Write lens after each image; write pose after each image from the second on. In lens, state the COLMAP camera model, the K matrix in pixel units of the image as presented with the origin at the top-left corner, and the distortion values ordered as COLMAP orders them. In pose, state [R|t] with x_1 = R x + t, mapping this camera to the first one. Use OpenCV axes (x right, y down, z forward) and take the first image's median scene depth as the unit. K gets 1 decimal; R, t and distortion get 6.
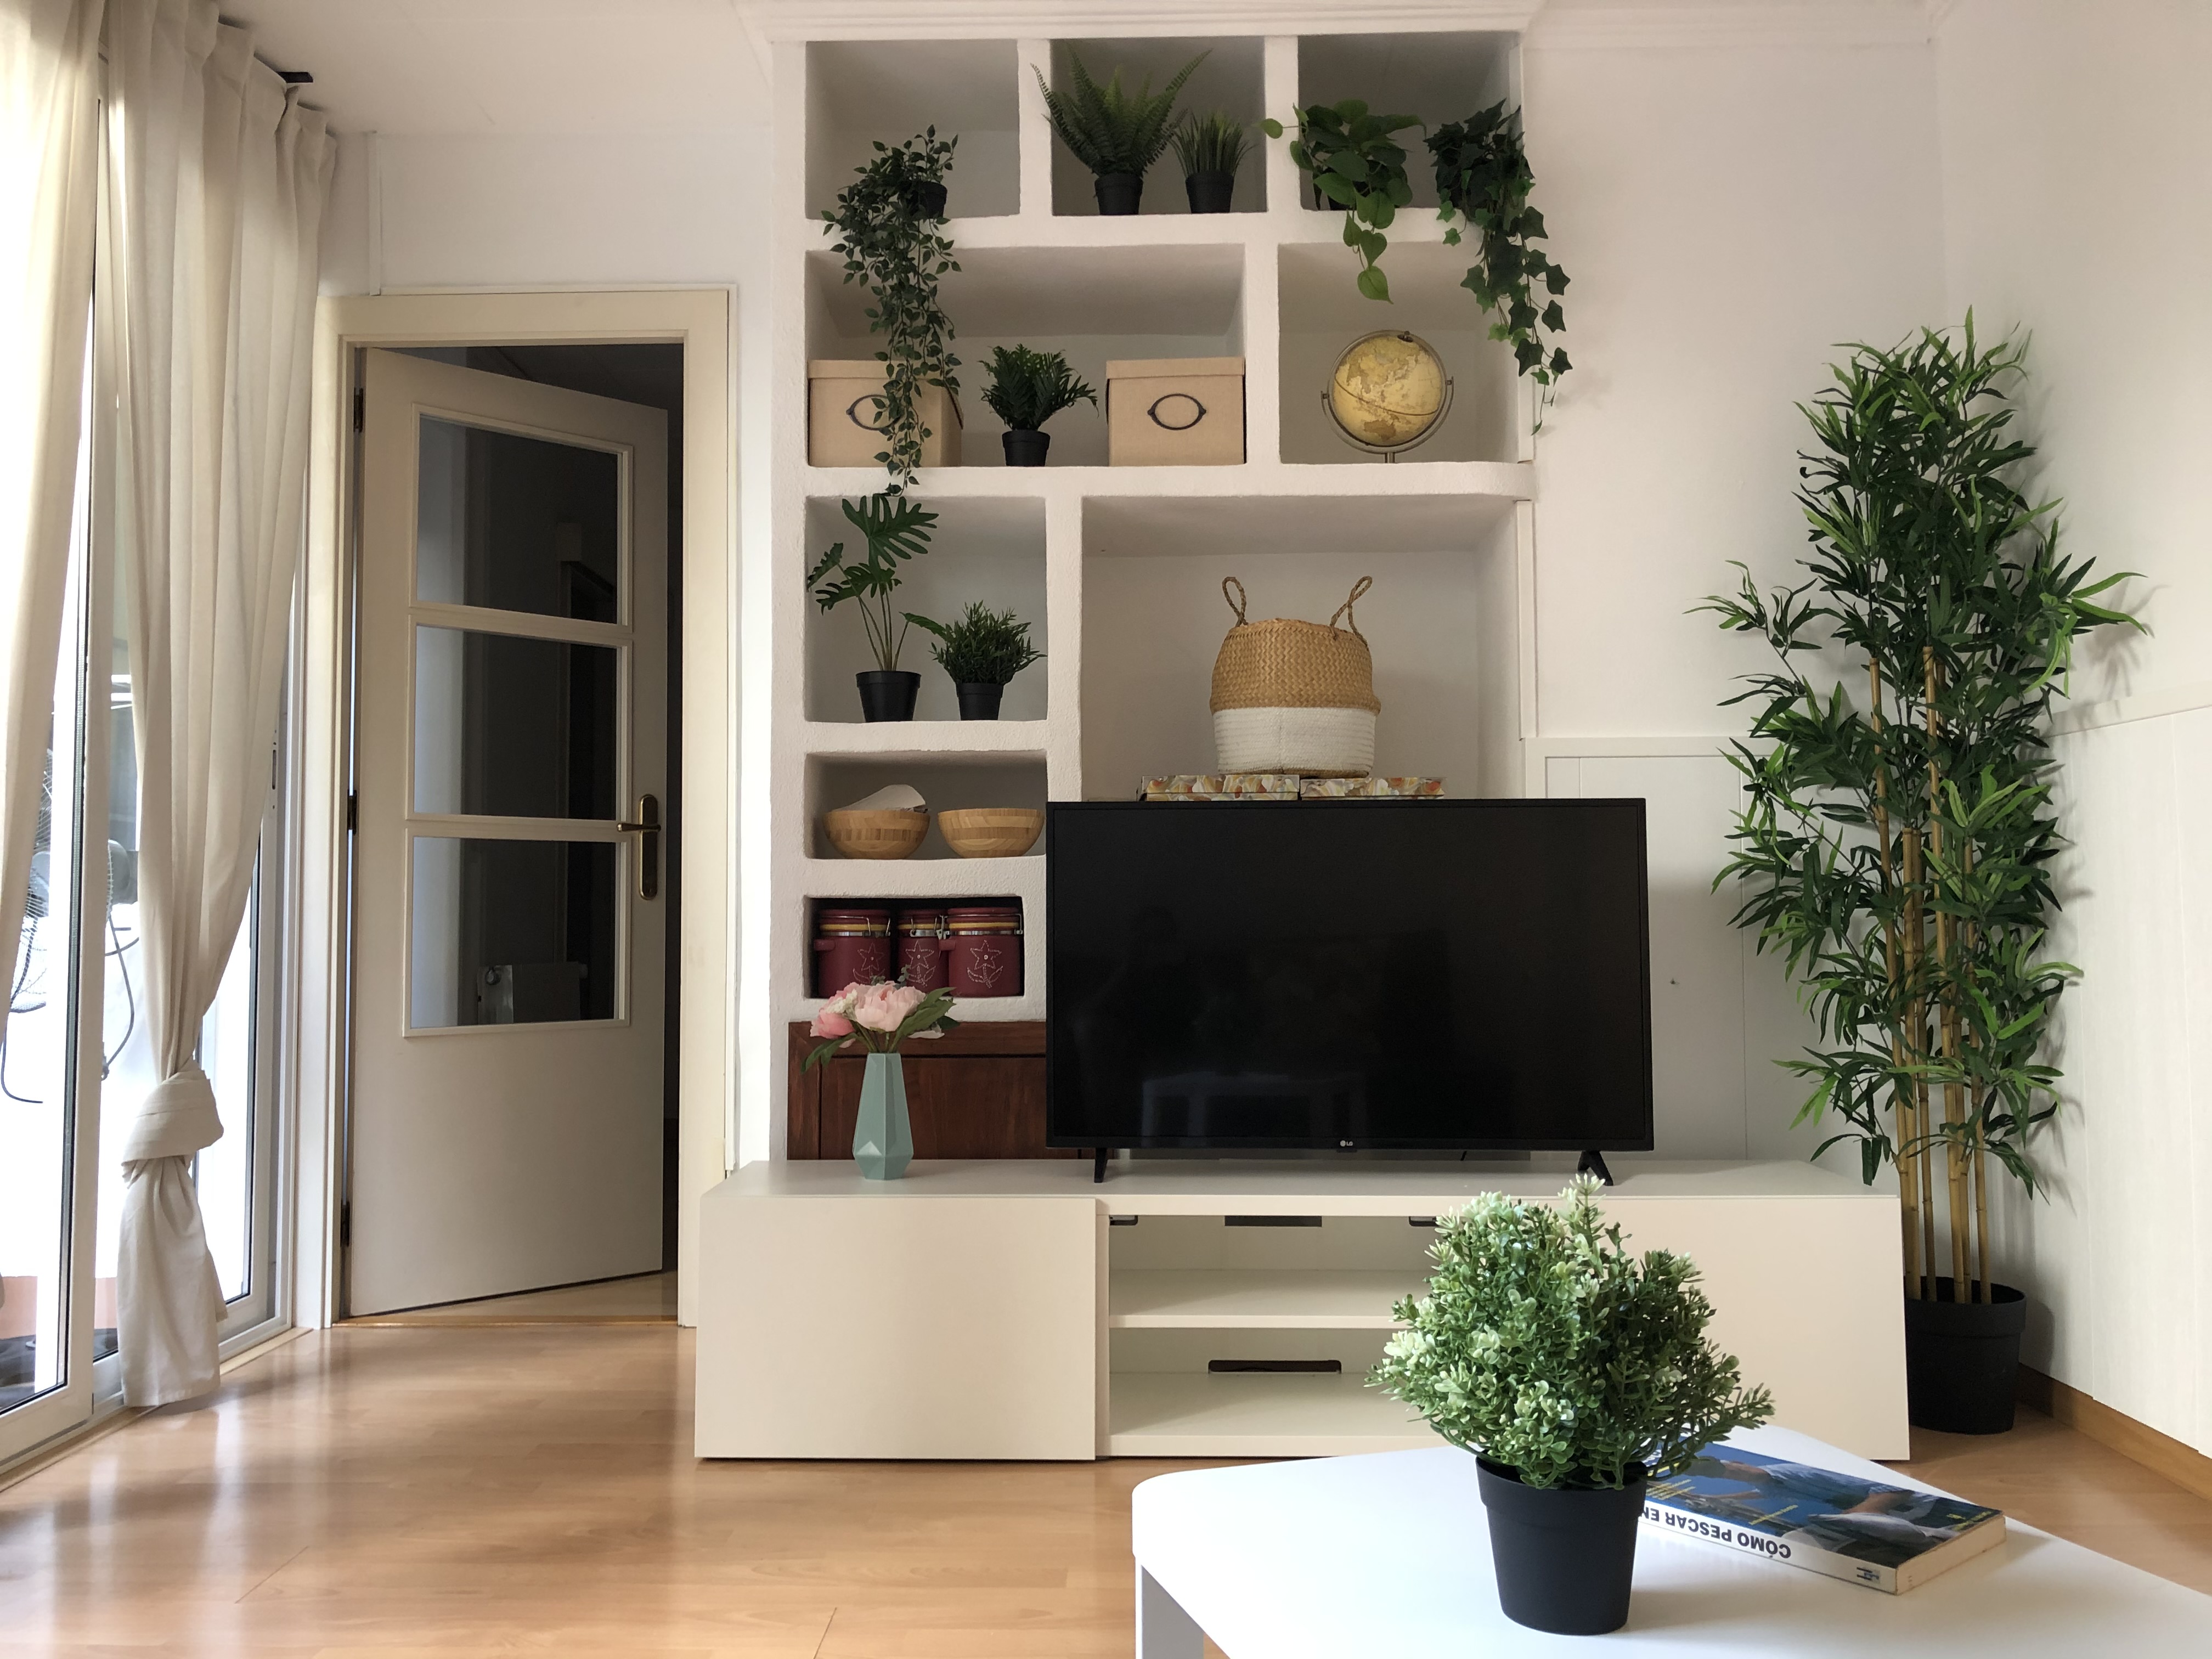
lens RADIAL K [[1785.3, 0, 1099.1], [0, 1785.3, 837.2], [0, 0, 1]] dist [0.011412, -0.028882]
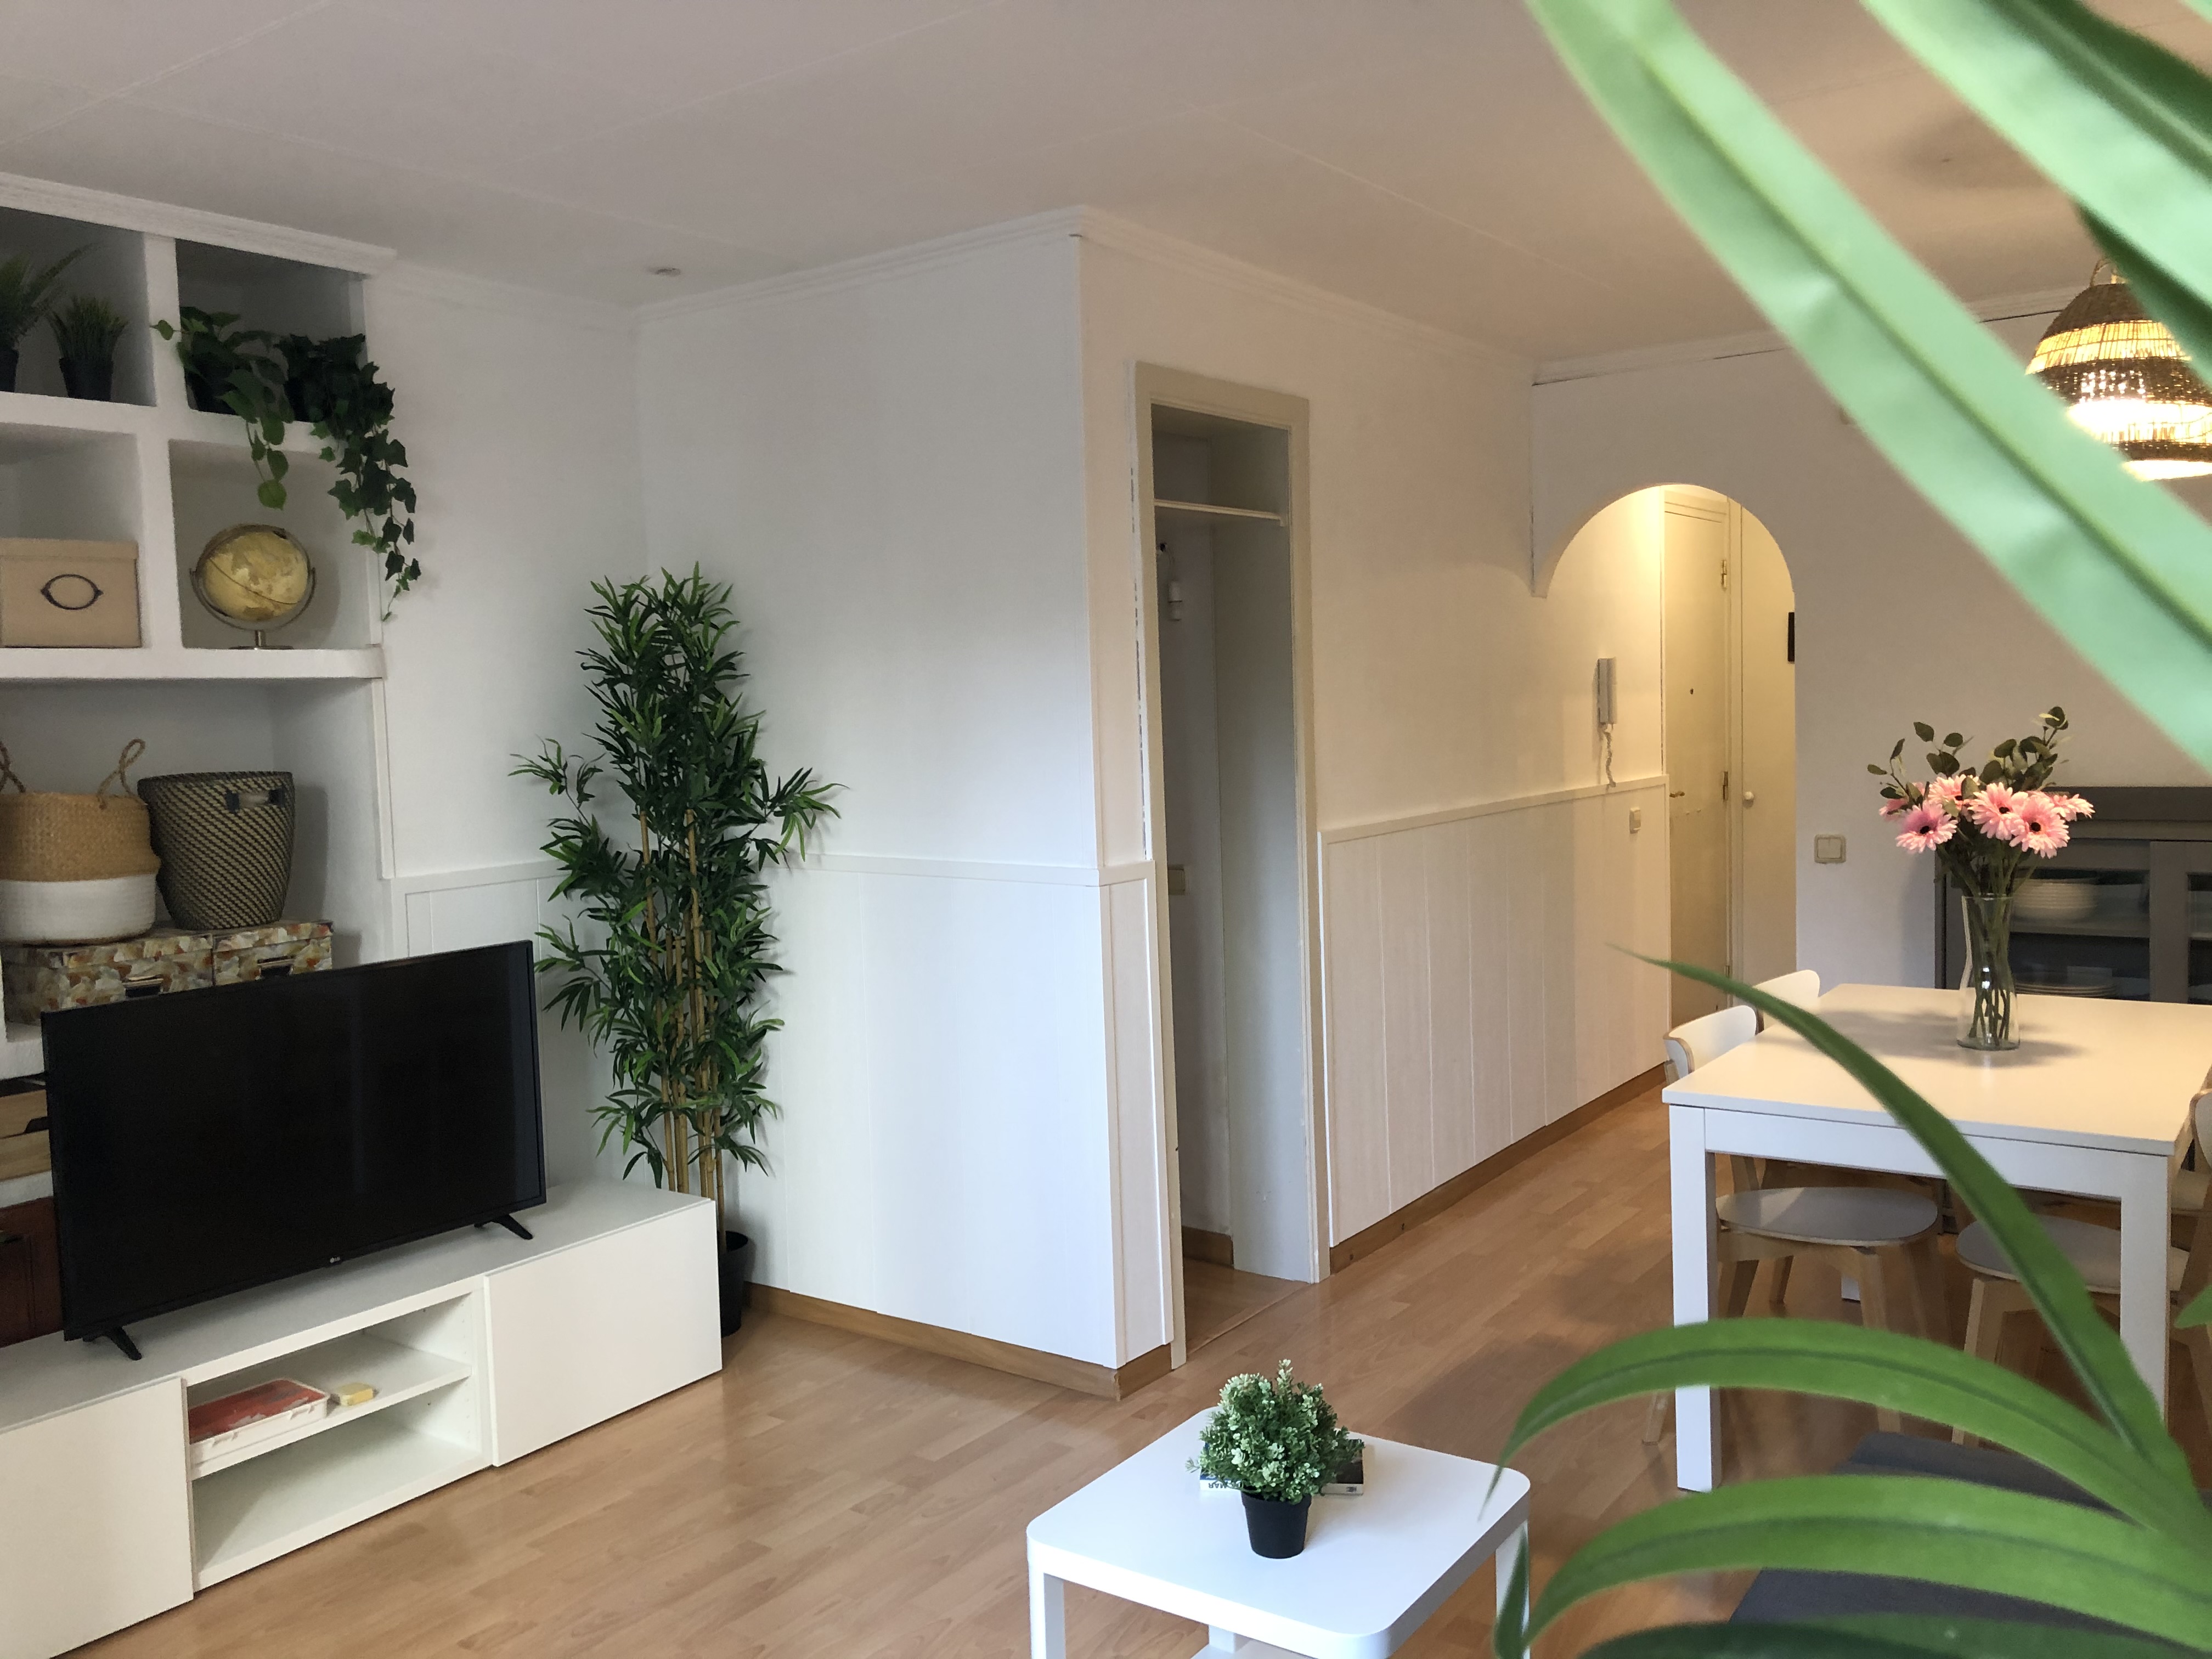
lens RADIAL K [[1785.3, 0, 1048.4], [0, 1785.3, 825.4], [0, 0, 1]] dist [0.011412, -0.028882]
pose [[0.580867, -0.074033, 0.810625, -0.482840], [-0.000793, 0.995804, 0.091513, -0.206132], [-0.813998, -0.053799, 0.578371, -0.049646]]
